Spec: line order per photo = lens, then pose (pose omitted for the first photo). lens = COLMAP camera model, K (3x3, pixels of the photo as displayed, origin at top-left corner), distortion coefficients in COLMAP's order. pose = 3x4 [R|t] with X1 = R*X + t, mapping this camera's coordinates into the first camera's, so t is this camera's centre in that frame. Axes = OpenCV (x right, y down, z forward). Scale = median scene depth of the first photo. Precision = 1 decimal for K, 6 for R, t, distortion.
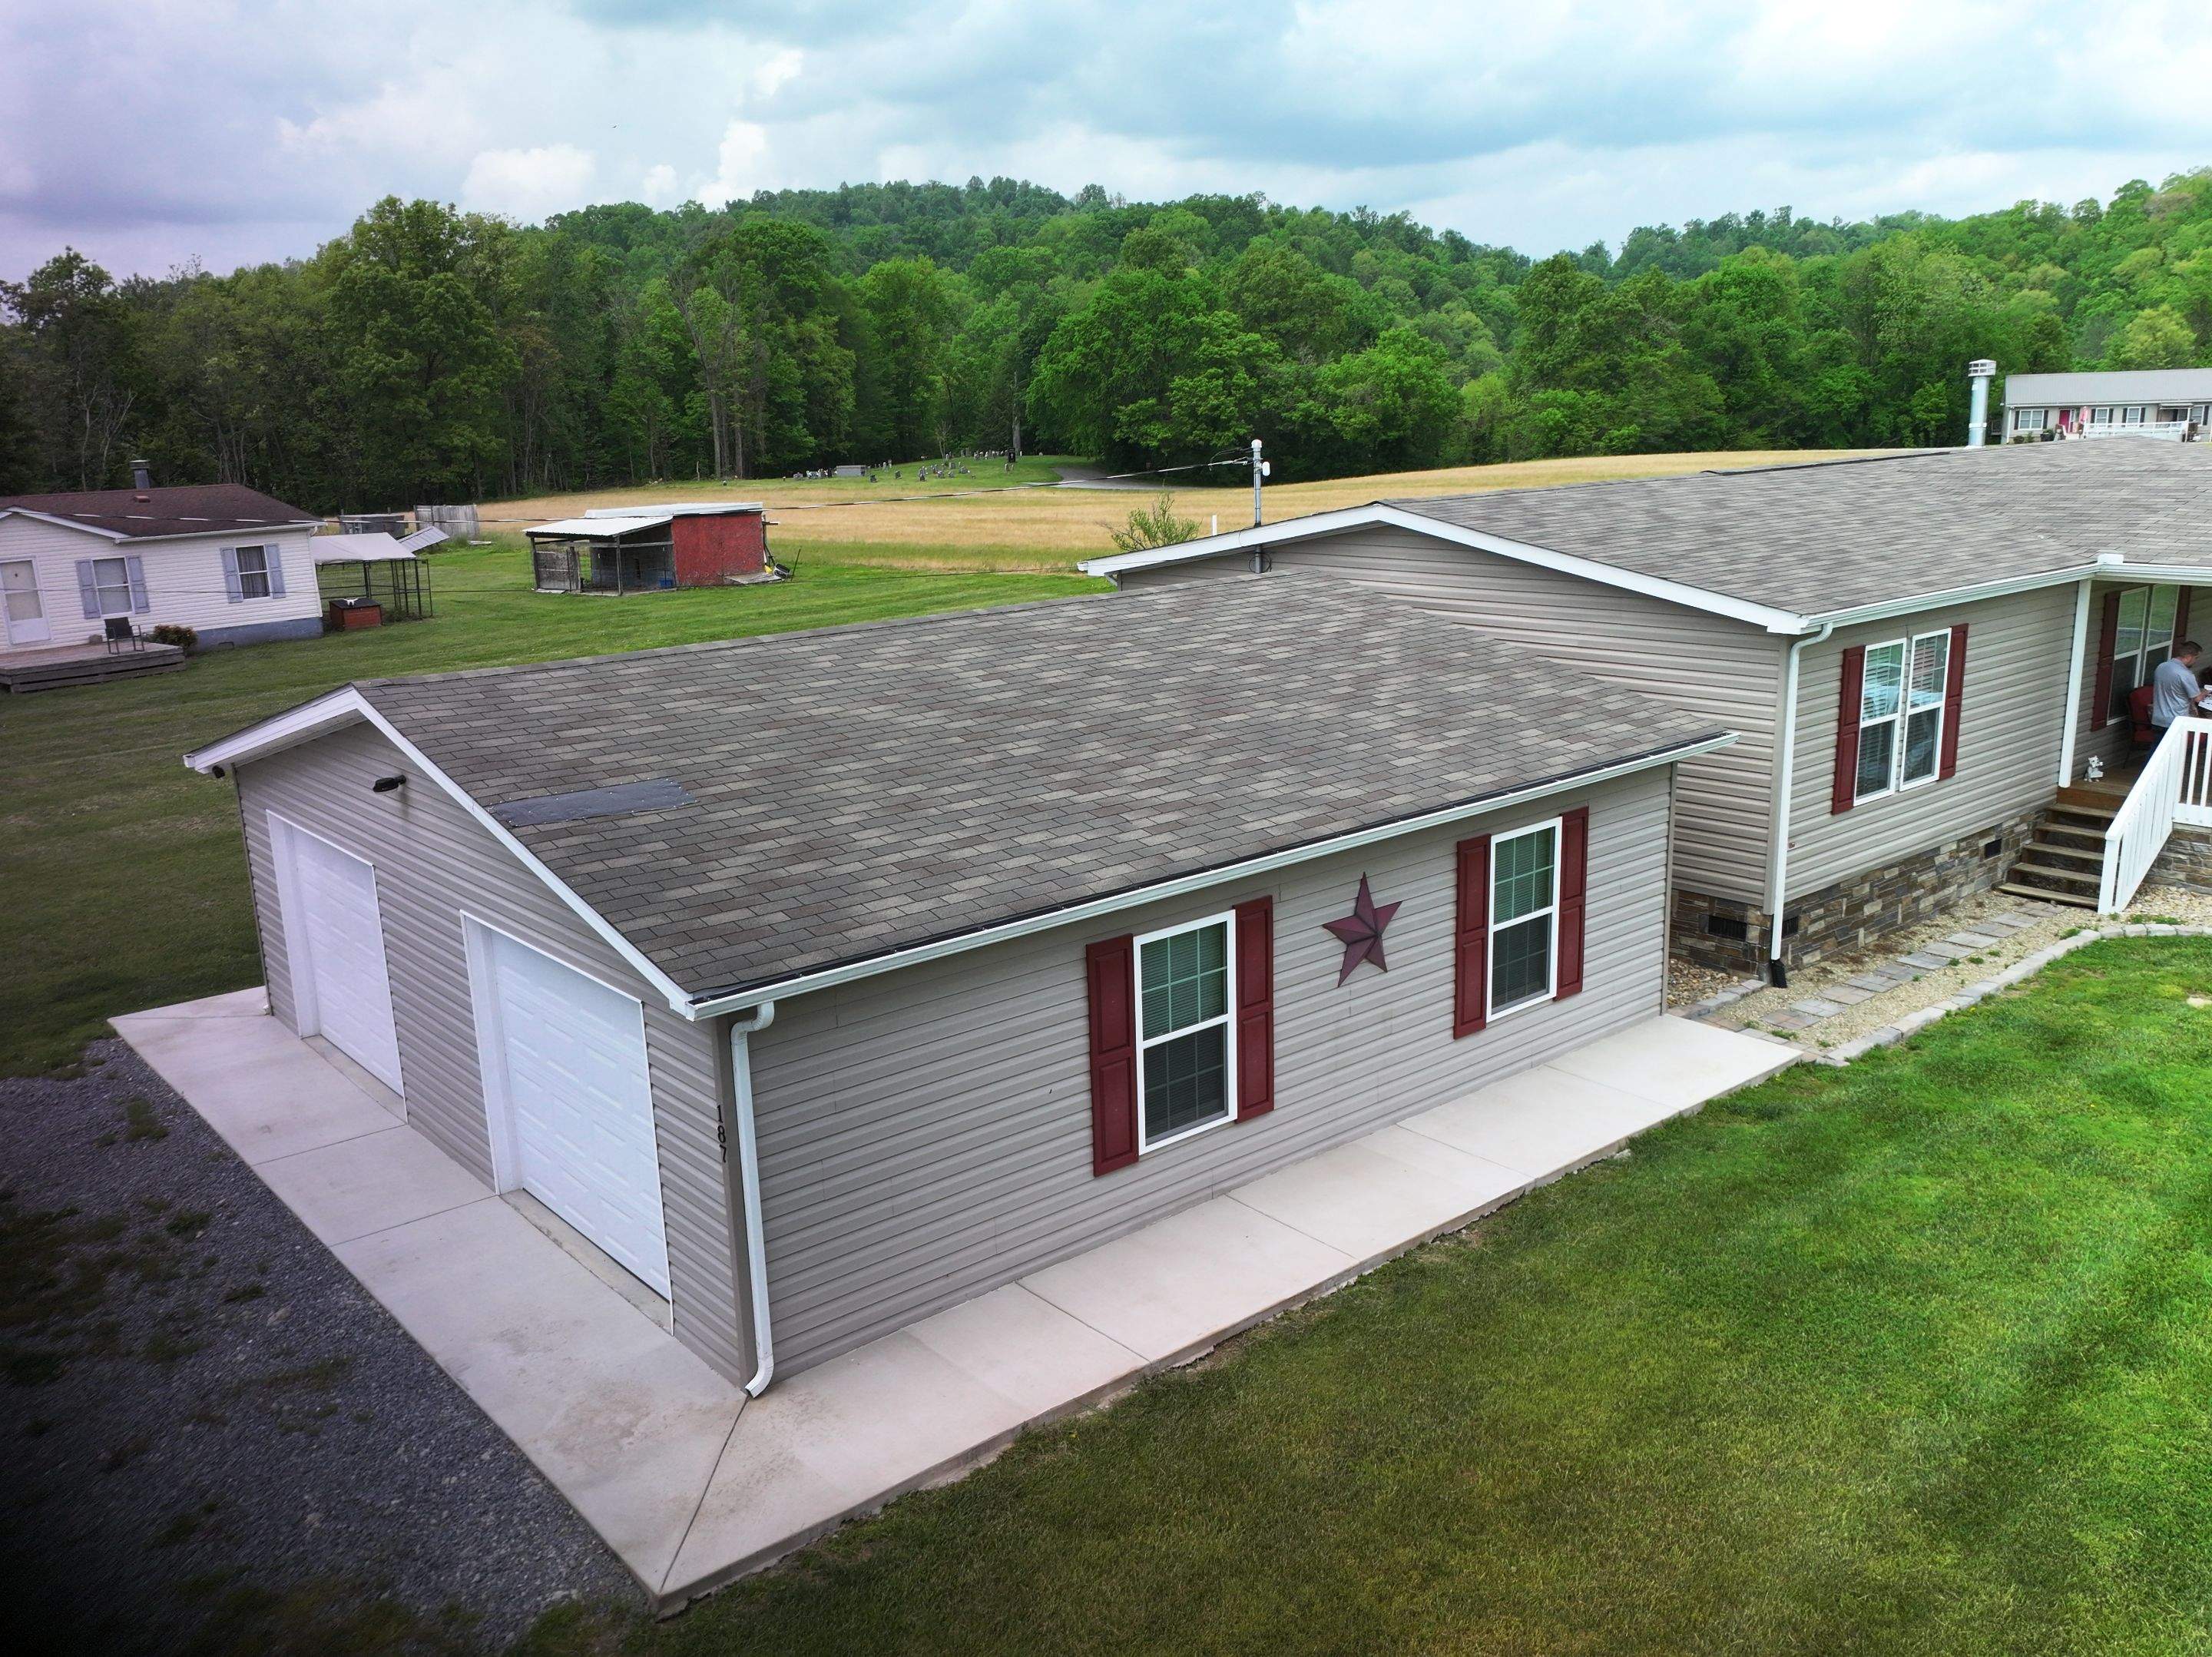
lens RADIAL K [[1799.0, 0, 1099.2], [0, 1799.0, 834.6], [0, 0, 1]] dist [0.006310, 0.000489]
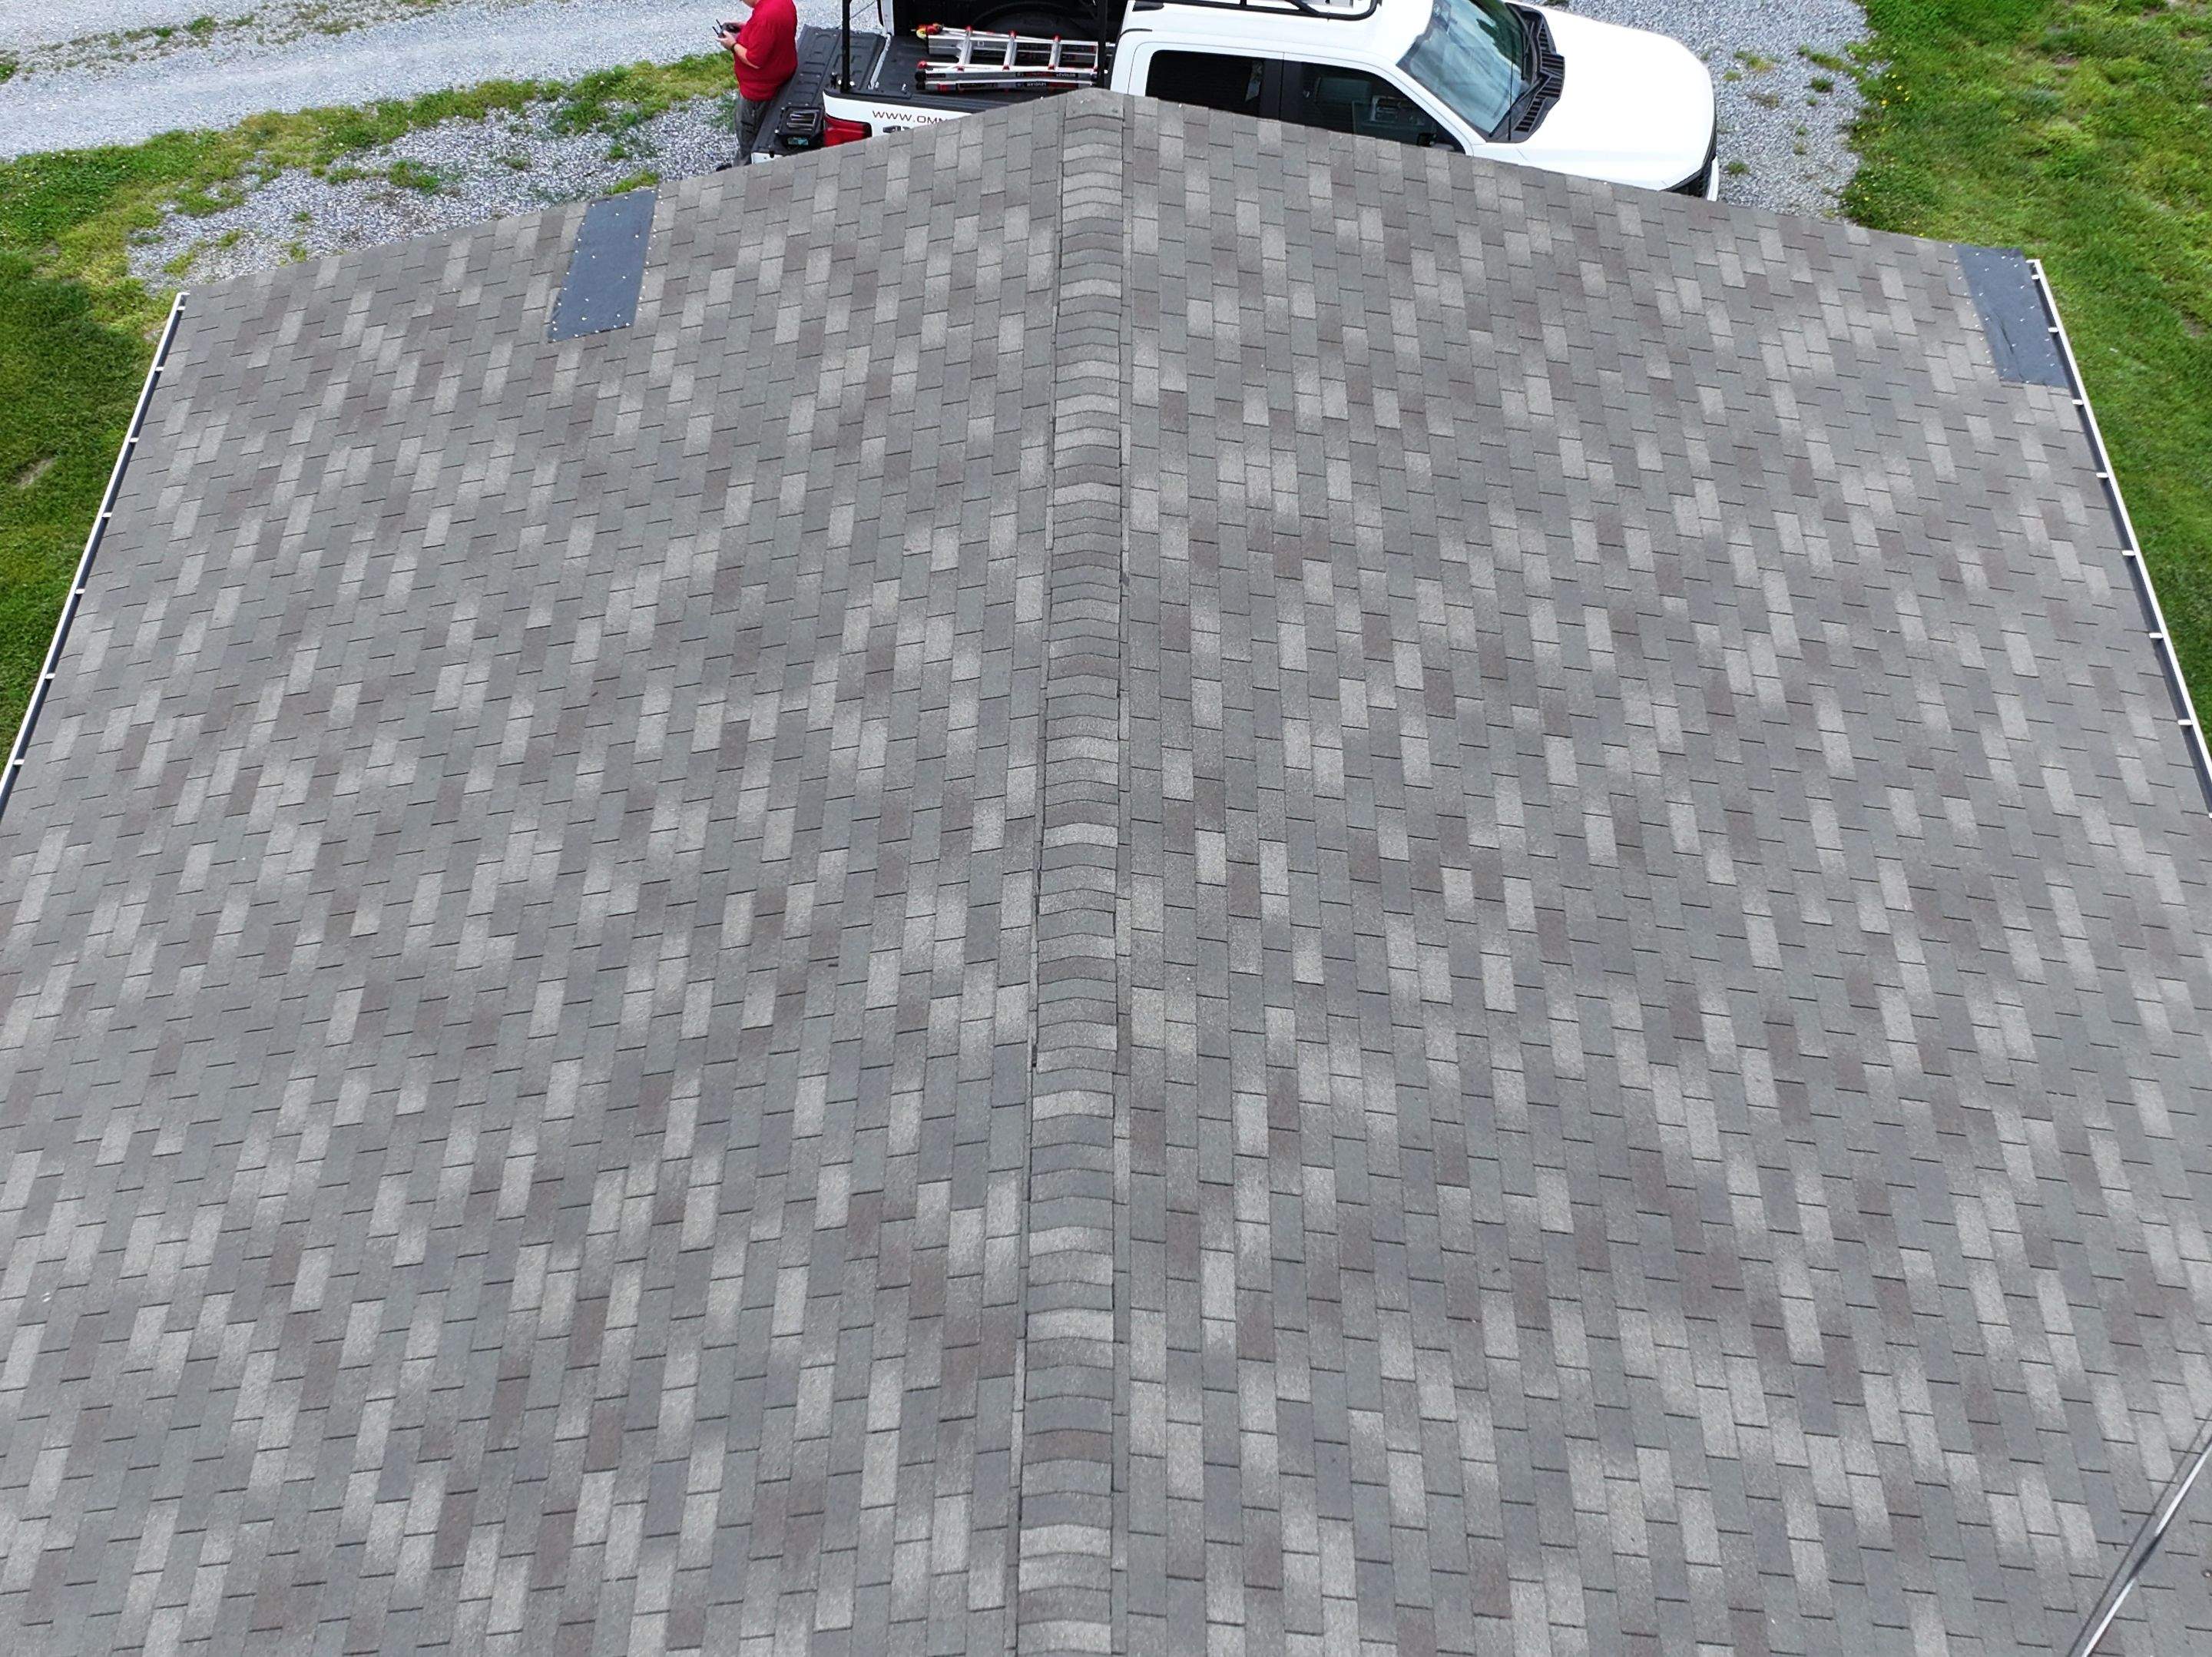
lens RADIAL K [[3306.9, 0, 1099.7], [0, 3306.9, 850.3], [0, 0, 1]] dist [0.011591, 0.000000]
pose [[-0.649911, 0.563572, -0.509903, 0.269897], [-0.133869, 0.575539, 0.806743, -0.610675], [0.748127, 0.592571, -0.298605, 0.983349]]
